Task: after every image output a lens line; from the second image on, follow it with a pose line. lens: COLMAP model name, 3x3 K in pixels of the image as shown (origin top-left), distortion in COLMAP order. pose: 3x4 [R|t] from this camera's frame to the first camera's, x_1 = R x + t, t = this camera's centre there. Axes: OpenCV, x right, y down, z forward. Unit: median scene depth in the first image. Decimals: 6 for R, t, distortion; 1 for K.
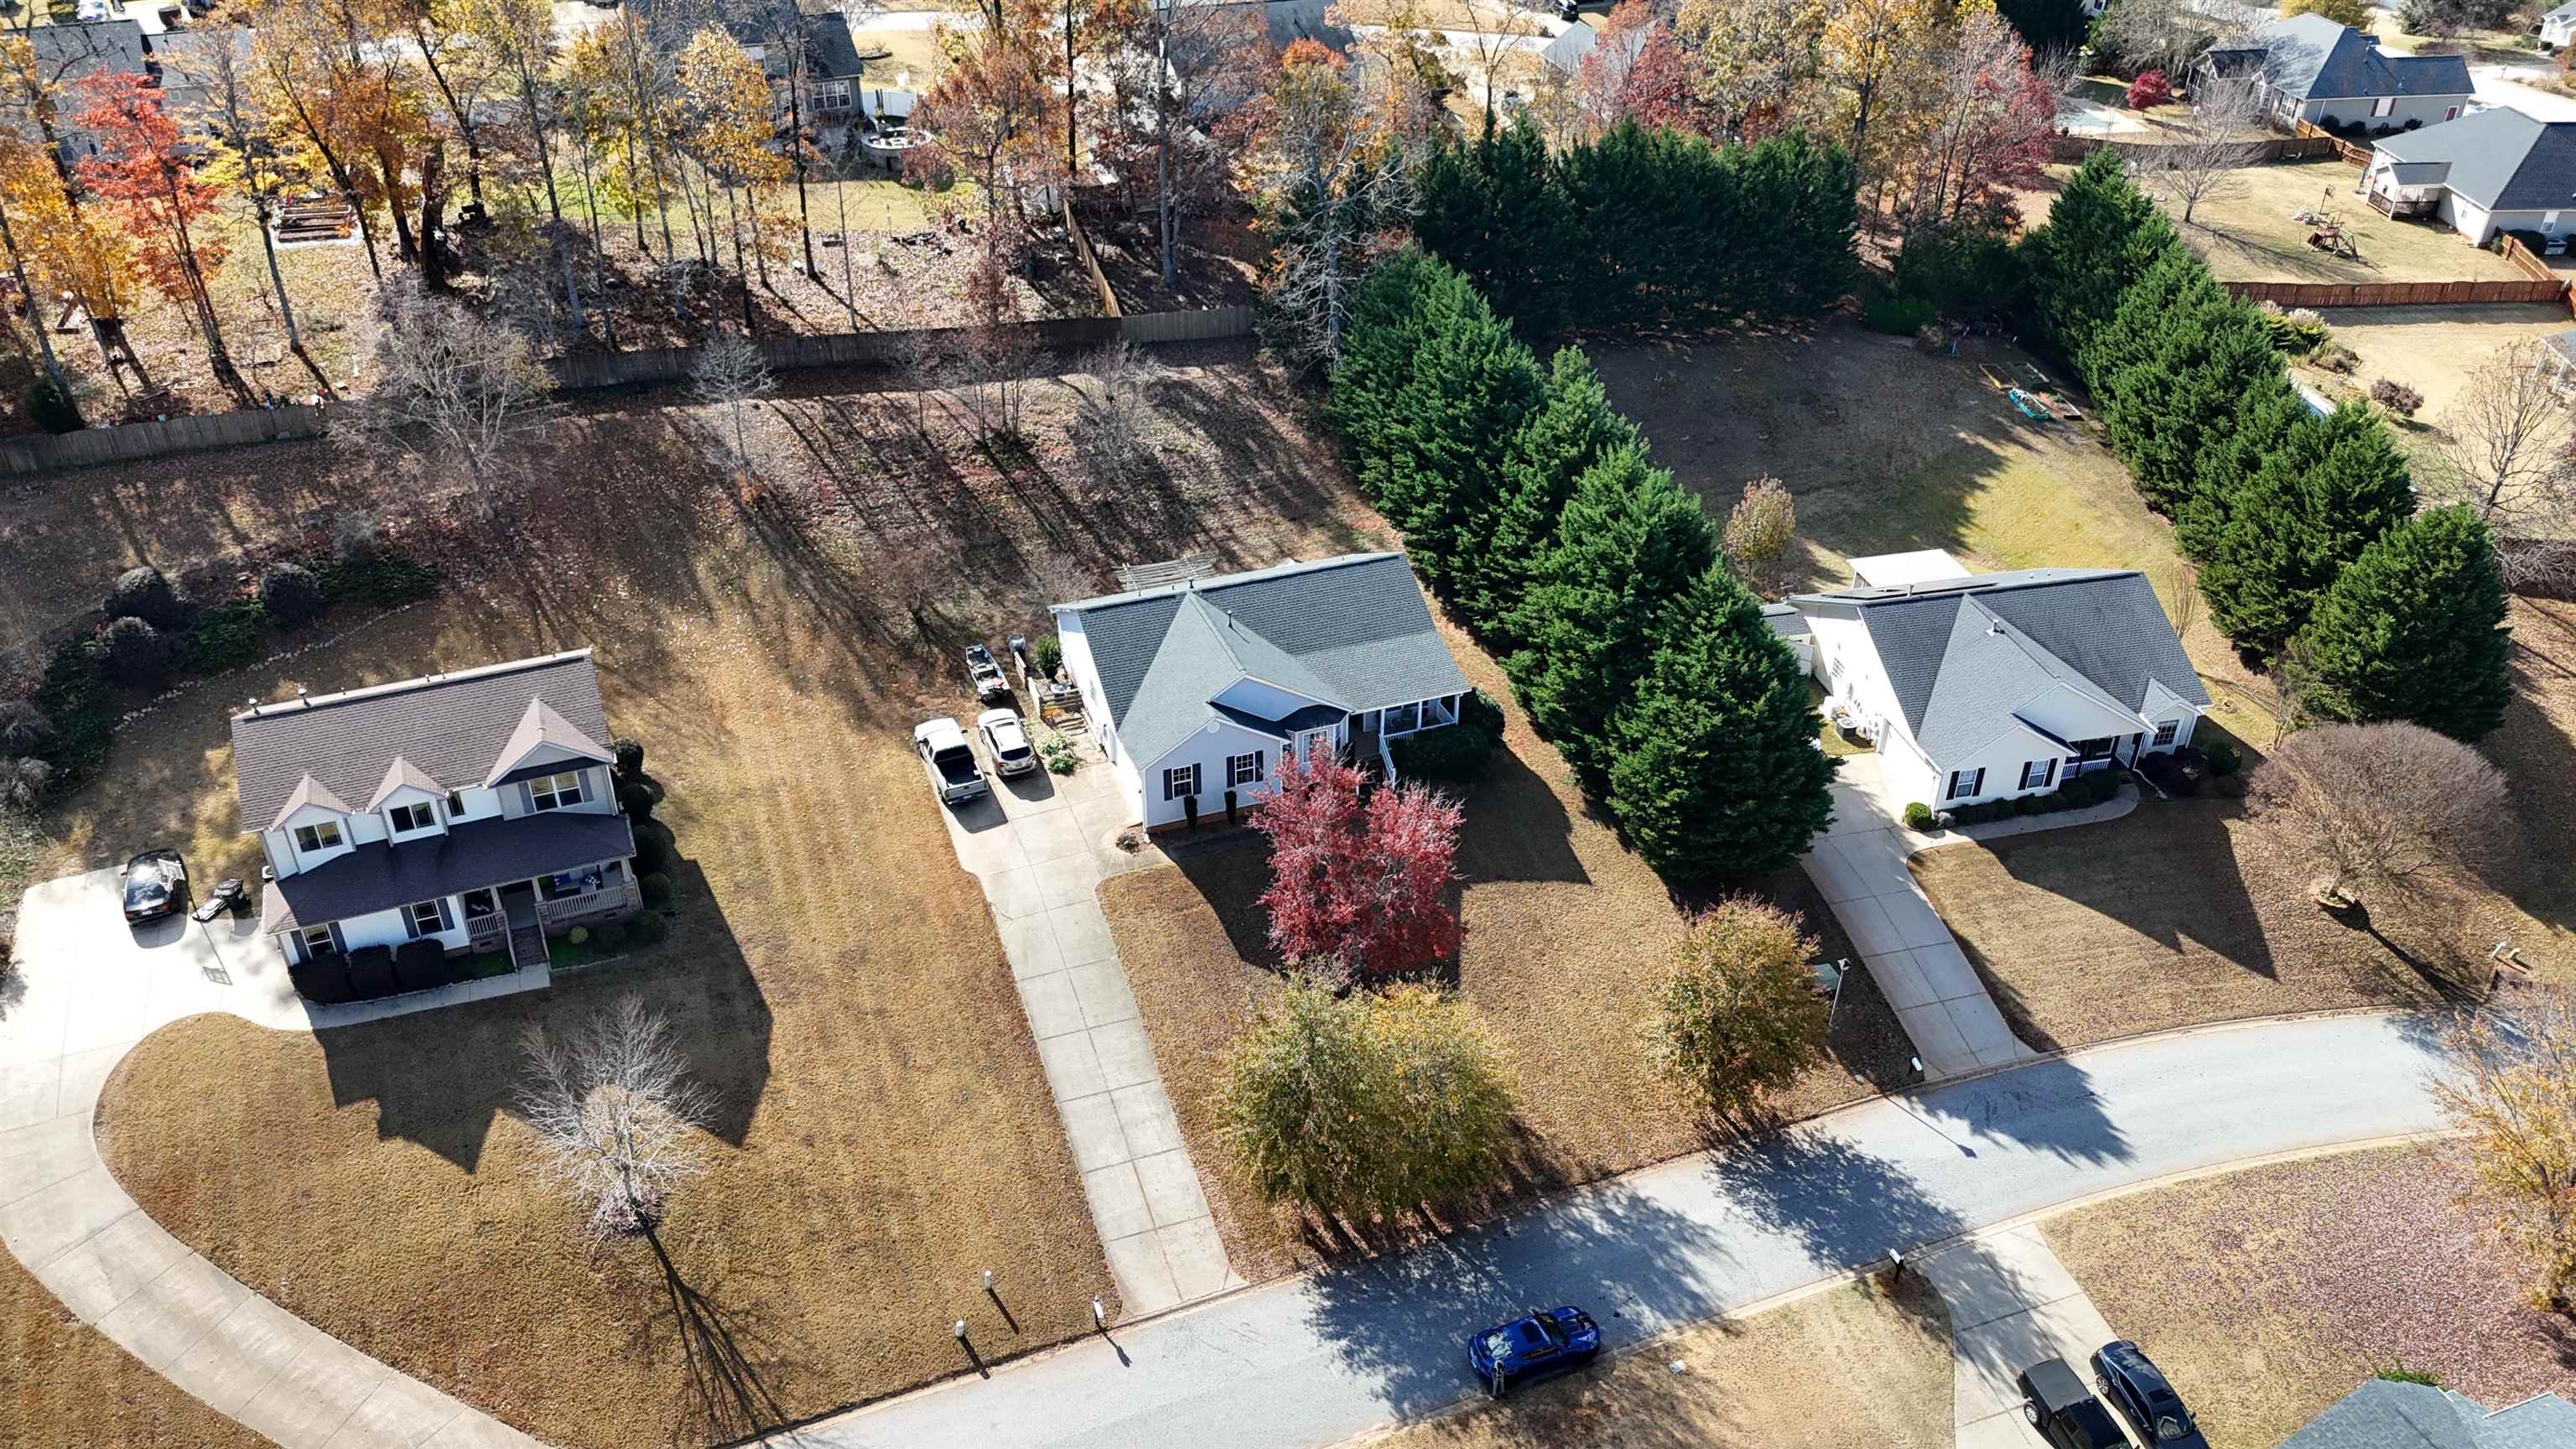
lens RADIAL K [[1920.9, 0, 1282.7], [0, 1920.9, 723.0], [0, 0, 1]] dist [0.048609, -0.035189]
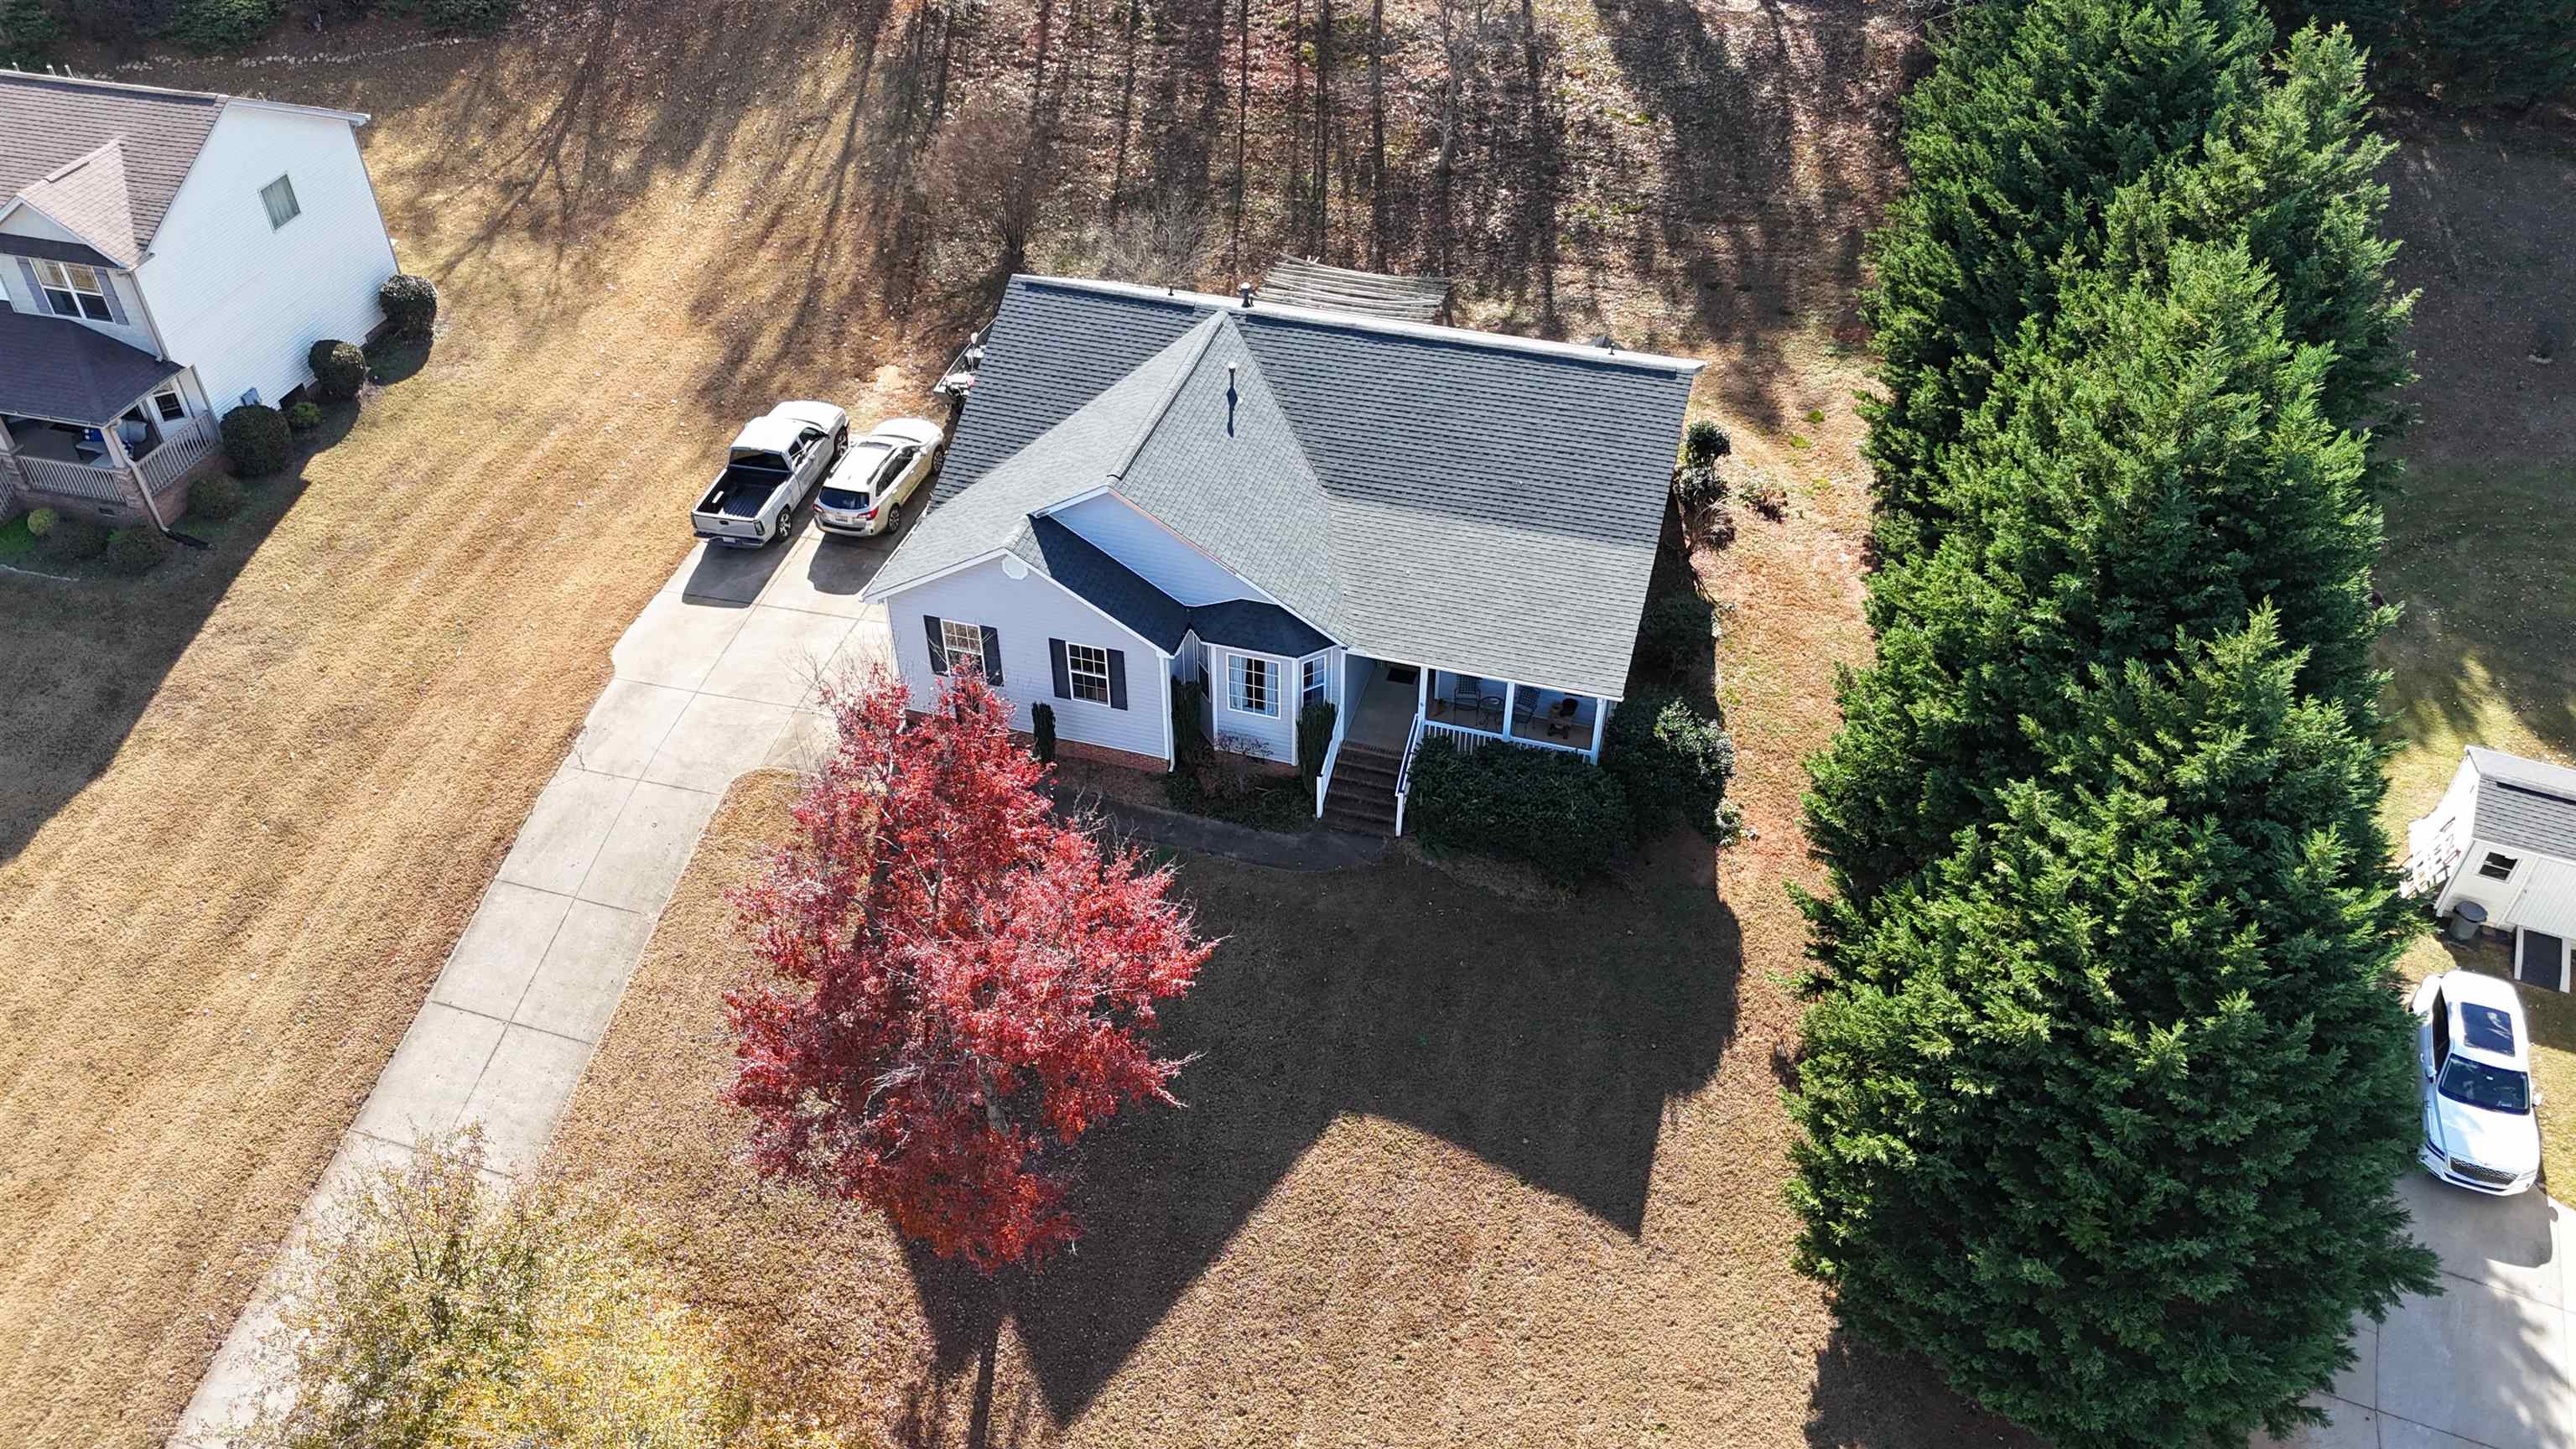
lens RADIAL K [[1920.9, 0, 1279.7], [0, 1920.9, 732.8], [0, 0, 1]] dist [0.048609, -0.035189]
pose [[0.805067, 0.381135, -0.454537, 0.249440], [-0.321107, 0.924300, 0.206299, -0.079379], [0.498756, -0.020130, 0.866508, 0.603194]]
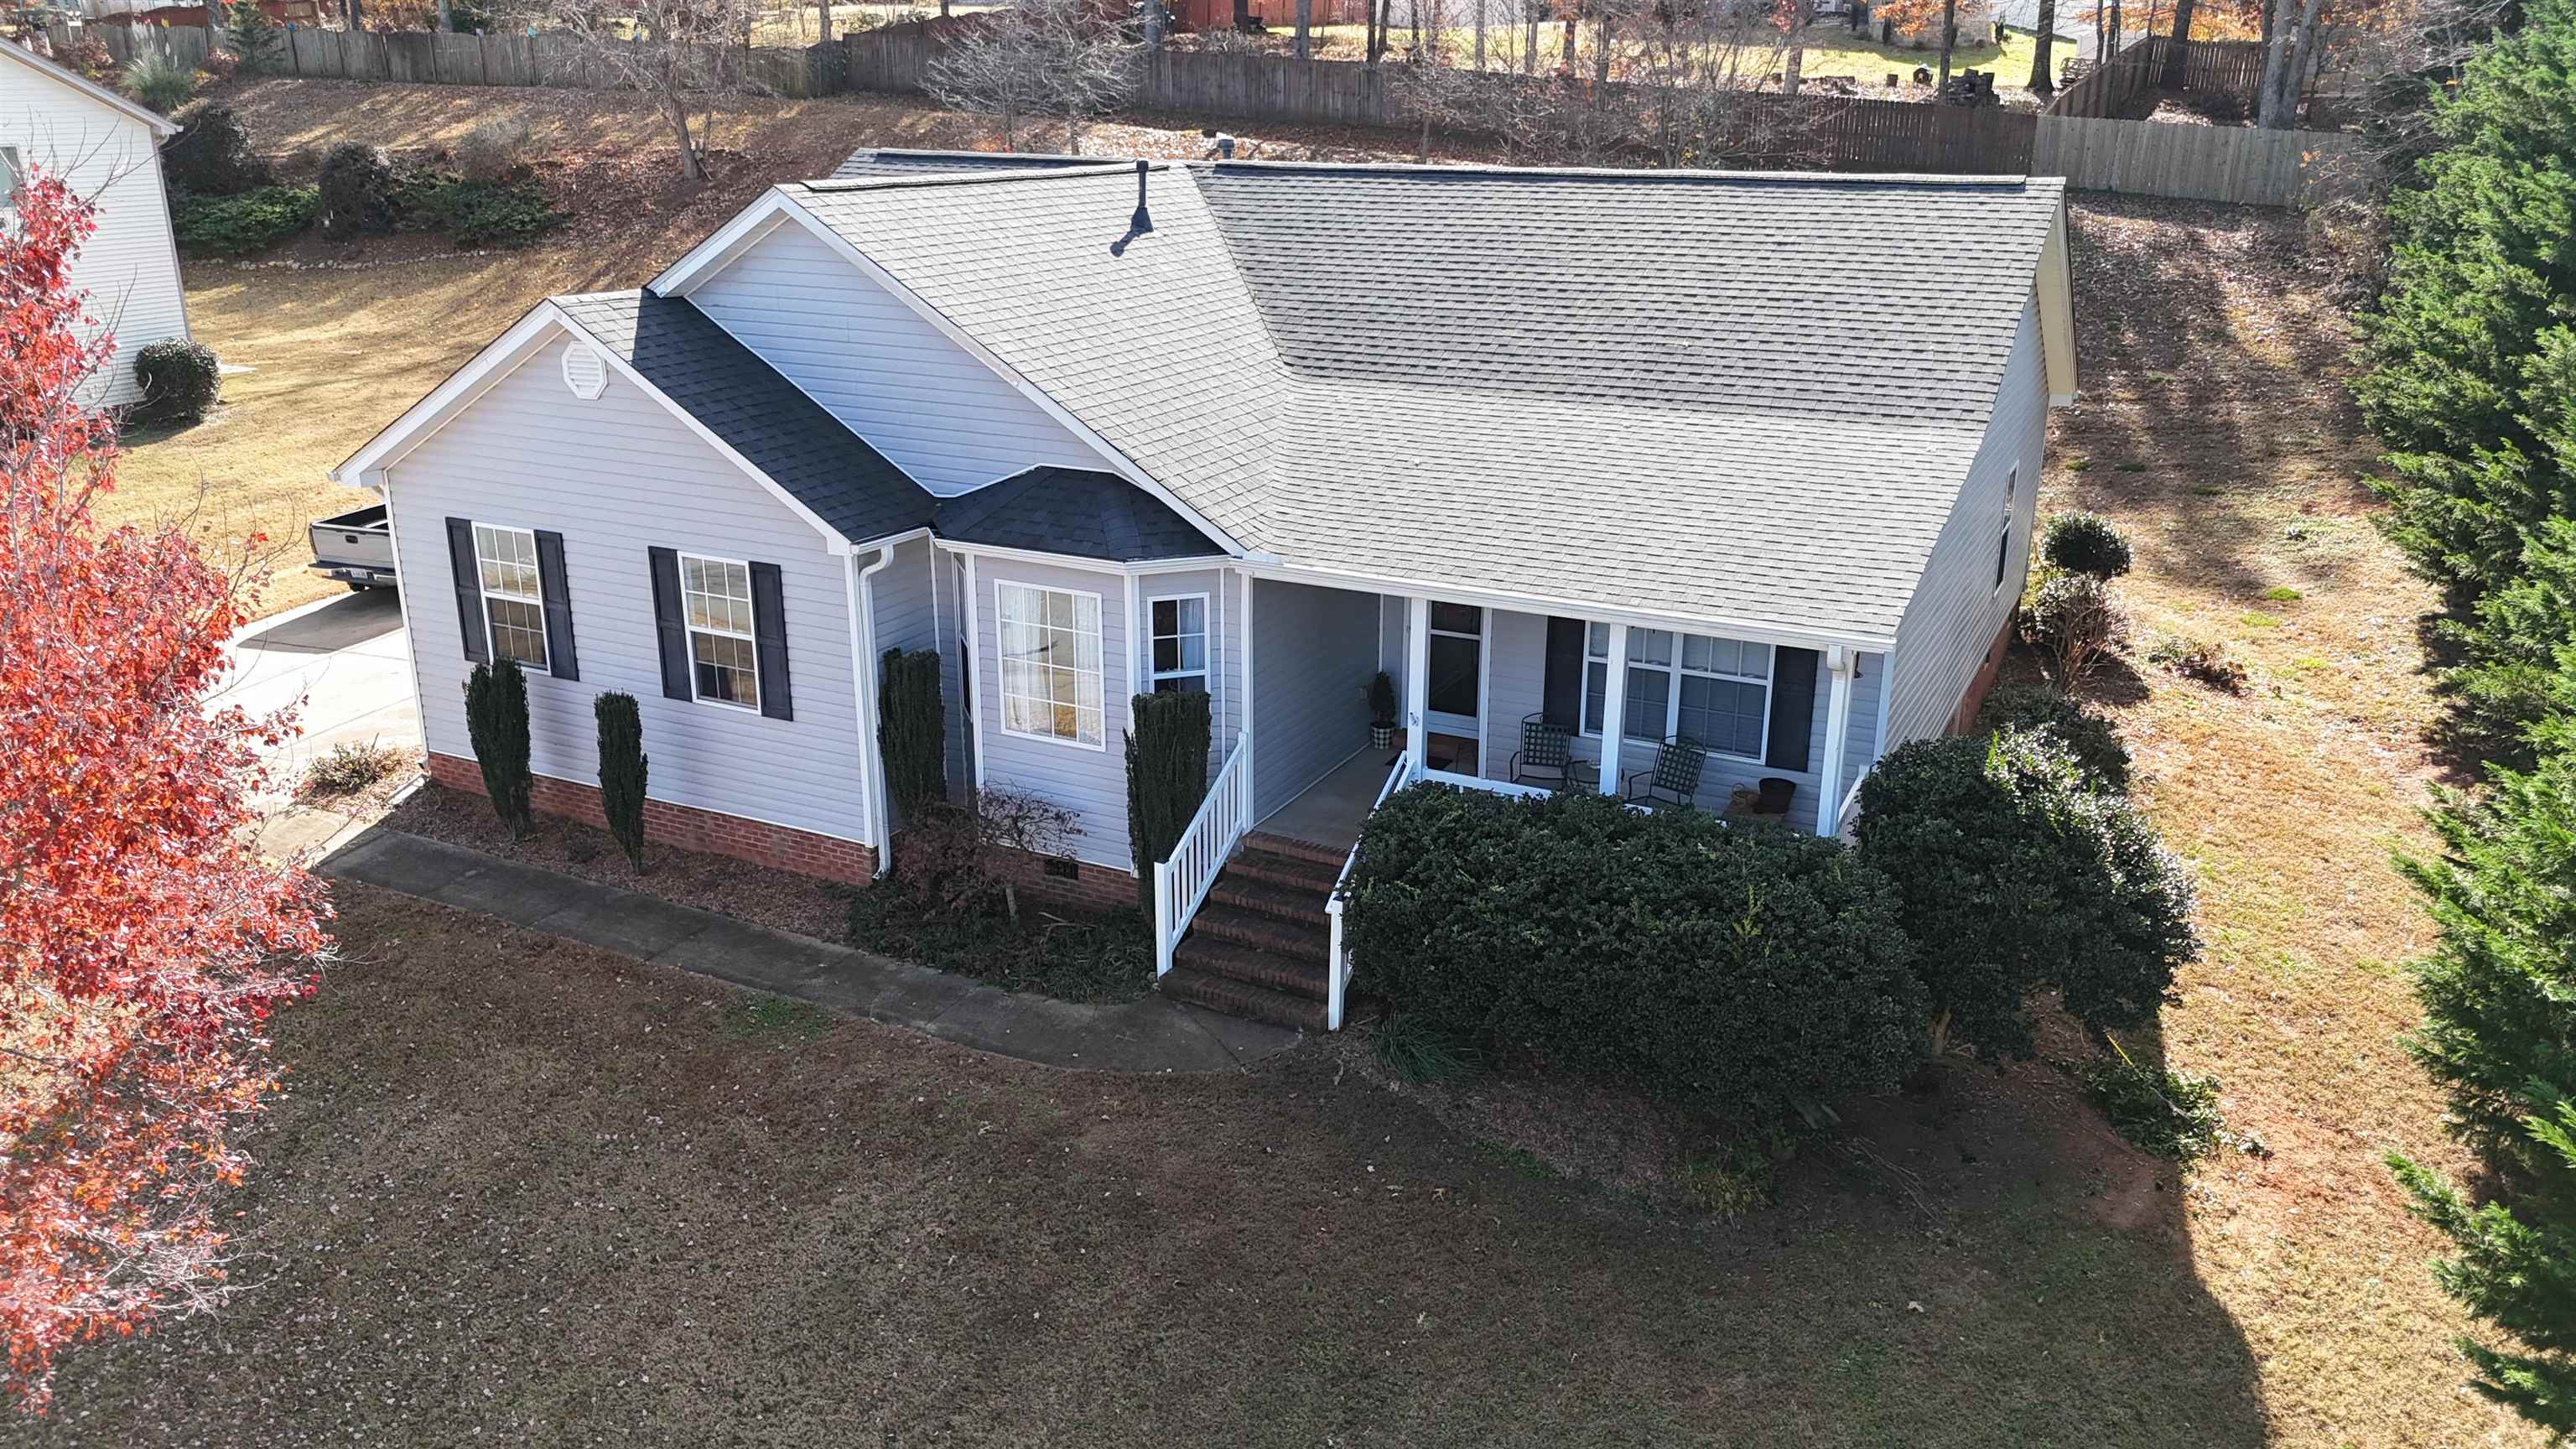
lens RADIAL K [[1920.9, 0, 1300.2], [0, 1920.9, 716.8], [0, 0, 1]] dist [0.048609, -0.035189]
pose [[0.688896, 0.232834, -0.686448, 0.189183], [-0.403297, 0.910012, -0.096072, 0.027565], [0.602307, 0.343025, 0.720805, 0.884726]]
